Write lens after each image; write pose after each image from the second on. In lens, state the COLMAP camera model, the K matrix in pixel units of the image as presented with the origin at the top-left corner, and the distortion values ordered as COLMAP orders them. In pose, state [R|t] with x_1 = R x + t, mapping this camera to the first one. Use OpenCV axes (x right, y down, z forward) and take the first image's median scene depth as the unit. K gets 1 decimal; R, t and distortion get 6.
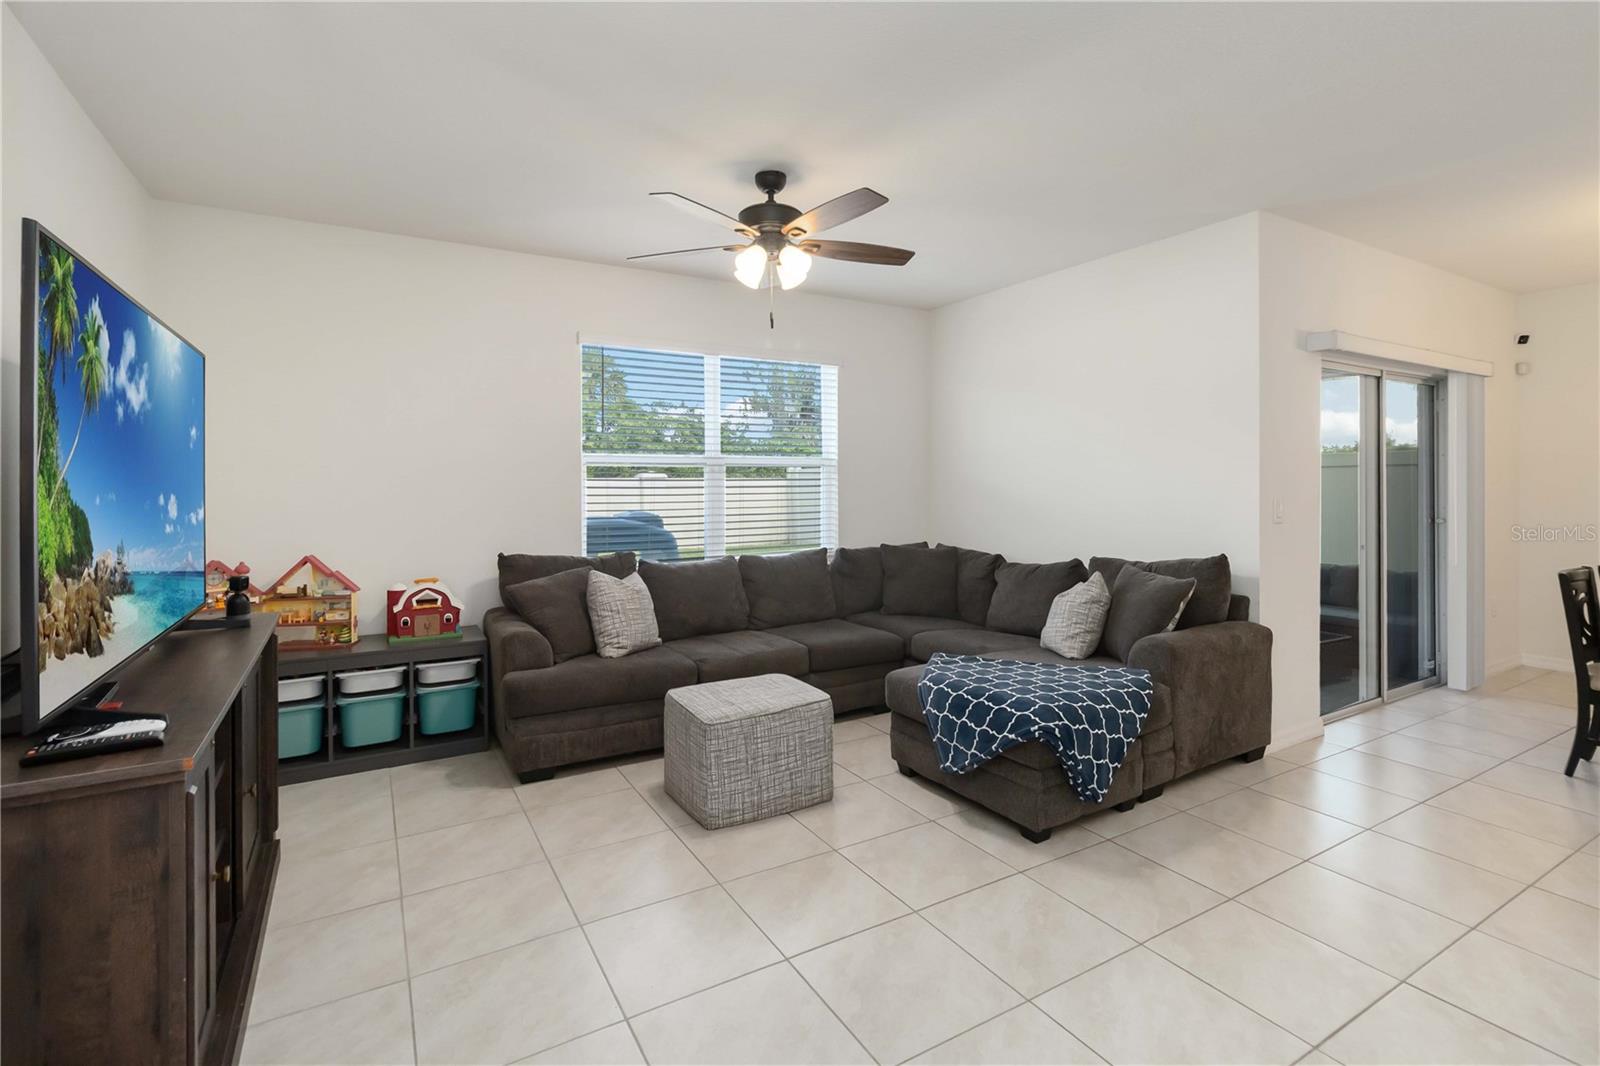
lens RADIAL K [[743.8, 0, 801.0], [0, 743.8, 489.4], [0, 0, 1]] dist [0.006358, 0.000438]
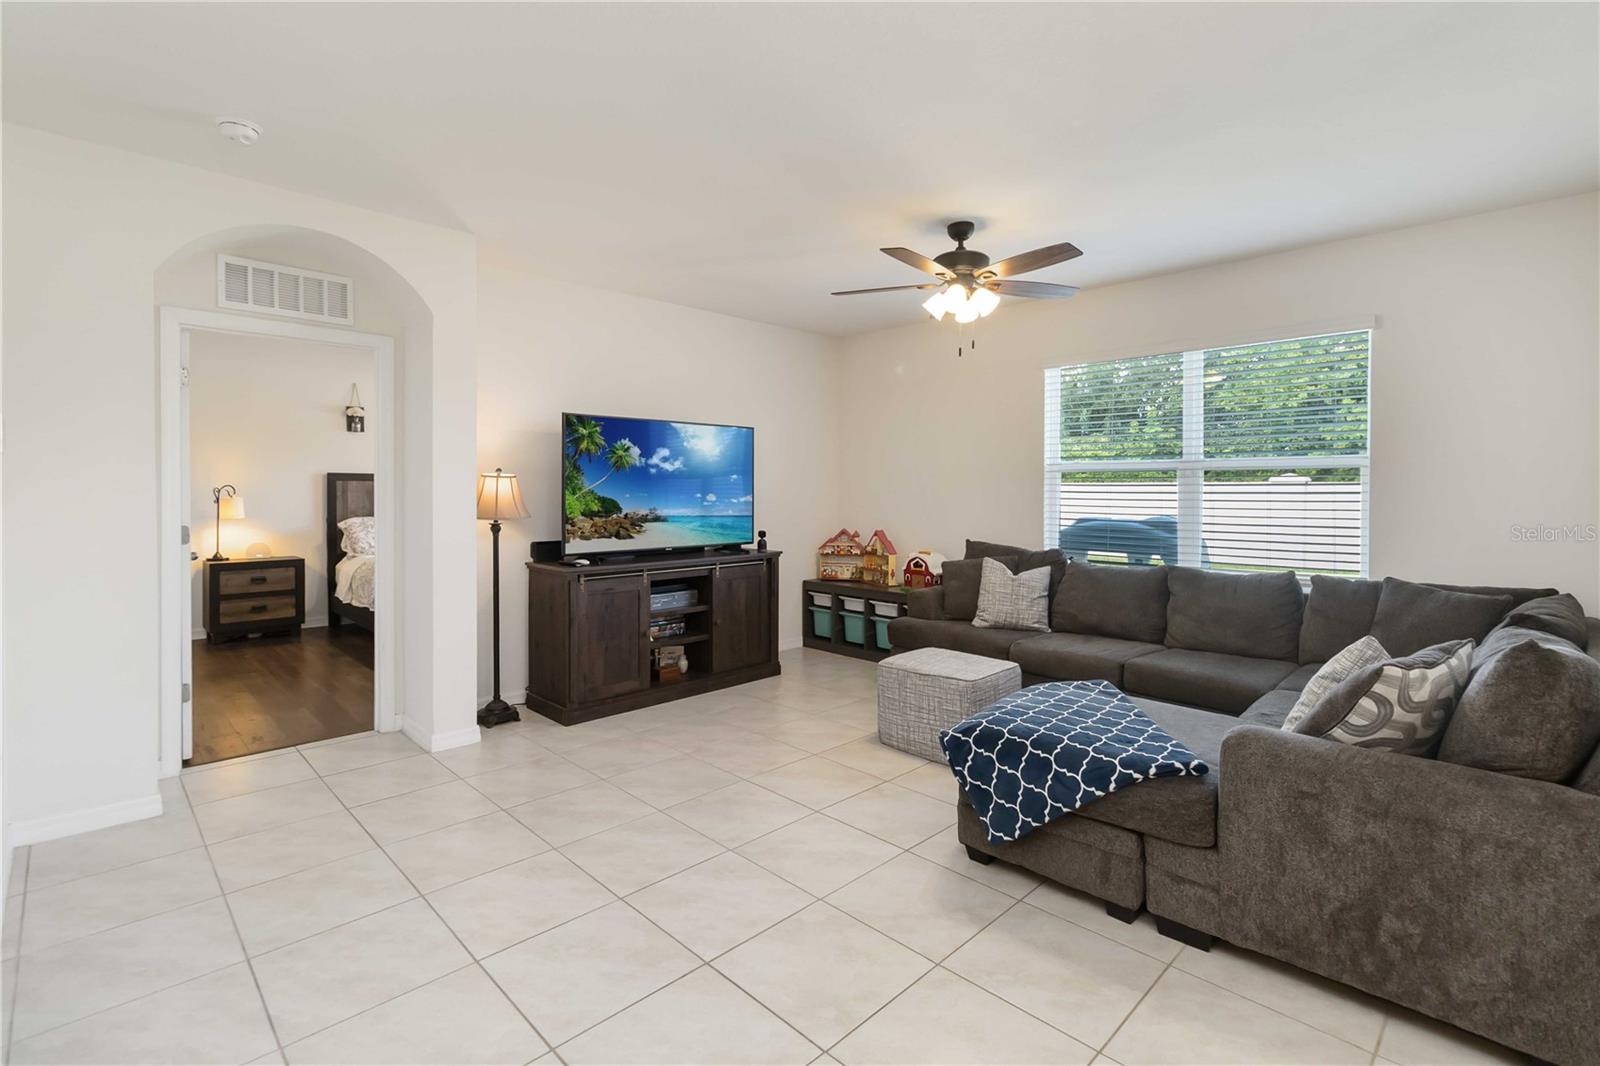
lens RADIAL K [[743.8, 0, 801.0], [0, 743.8, 489.4], [0, 0, 1]] dist [0.006358, 0.000438]
pose [[0.275978, 0.007227, -0.961137, 0.879369], [-0.016039, 0.999867, 0.002913, -0.002898], [0.961030, 0.014612, 0.276057, 0.376293]]
